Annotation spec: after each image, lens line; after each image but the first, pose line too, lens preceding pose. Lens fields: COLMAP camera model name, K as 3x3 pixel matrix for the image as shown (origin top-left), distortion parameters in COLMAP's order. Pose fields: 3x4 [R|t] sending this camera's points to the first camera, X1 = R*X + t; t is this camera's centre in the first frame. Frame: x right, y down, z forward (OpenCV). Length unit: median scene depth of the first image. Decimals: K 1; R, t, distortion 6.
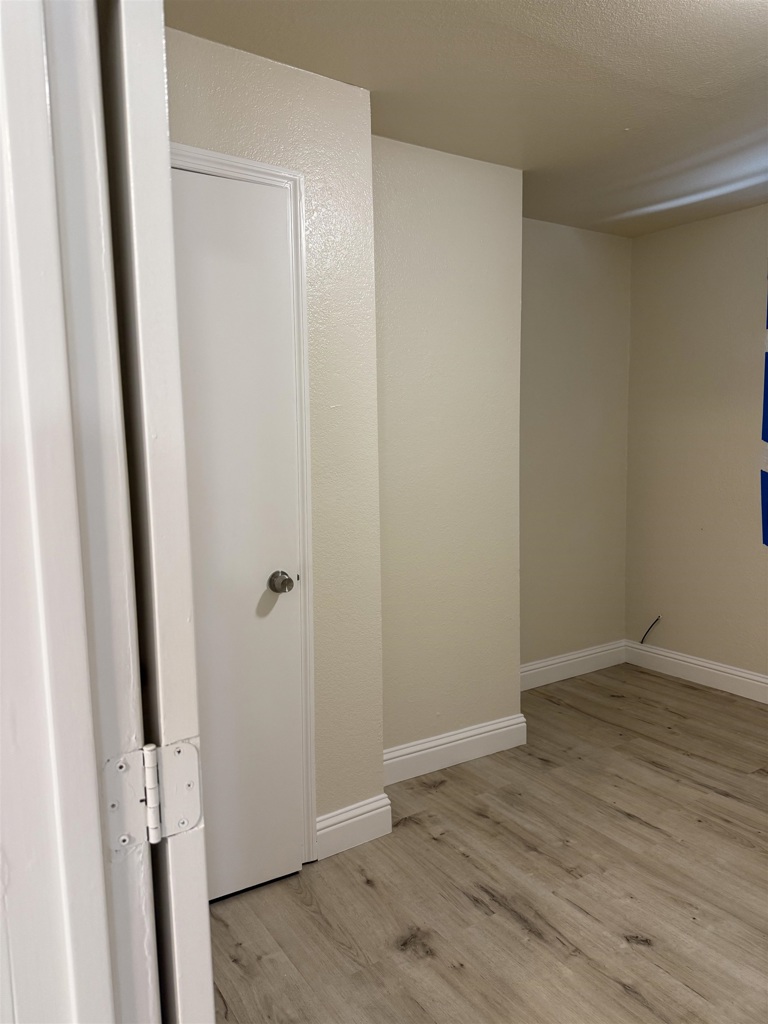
lens RADIAL K [[726.0, 0, 387.6], [0, 726.0, 513.9], [0, 0, 1]] dist [-0.003713, -0.002721]
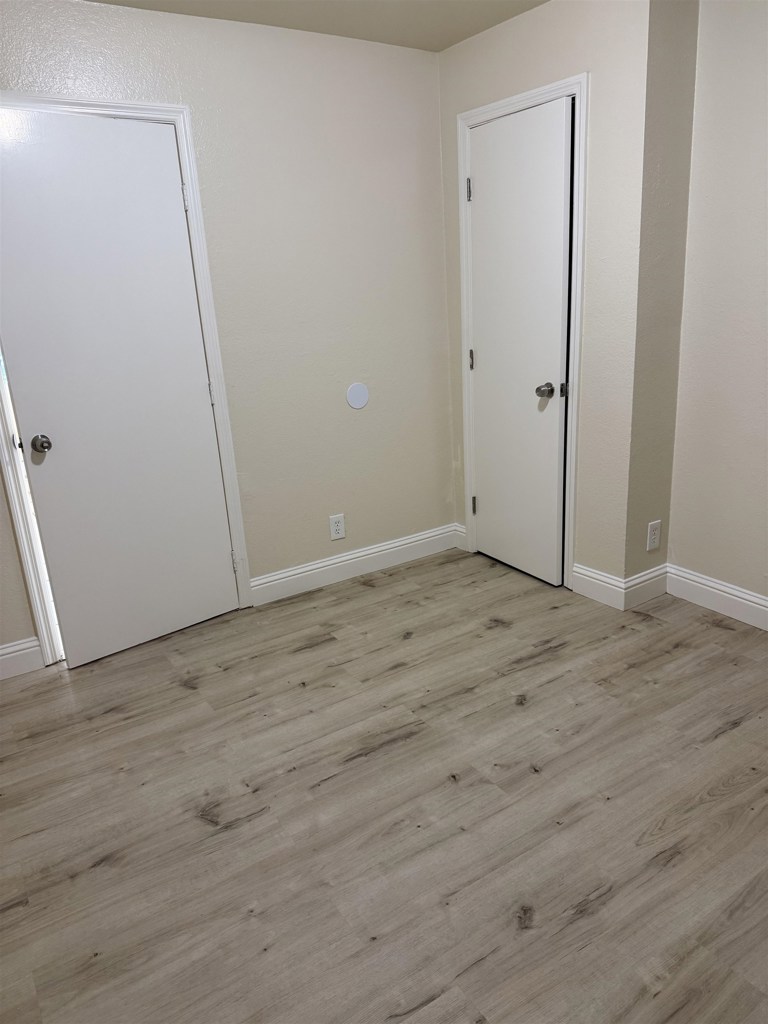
lens RADIAL K [[726.0, 0, 387.6], [0, 726.0, 511.0], [0, 0, 1]] dist [-0.003713, -0.002721]
pose [[-0.018100, 0.298750, -0.954160, 1.324925], [-0.042481, 0.953225, 0.299263, -0.098469], [0.998933, 0.045950, -0.004562, 0.670788]]
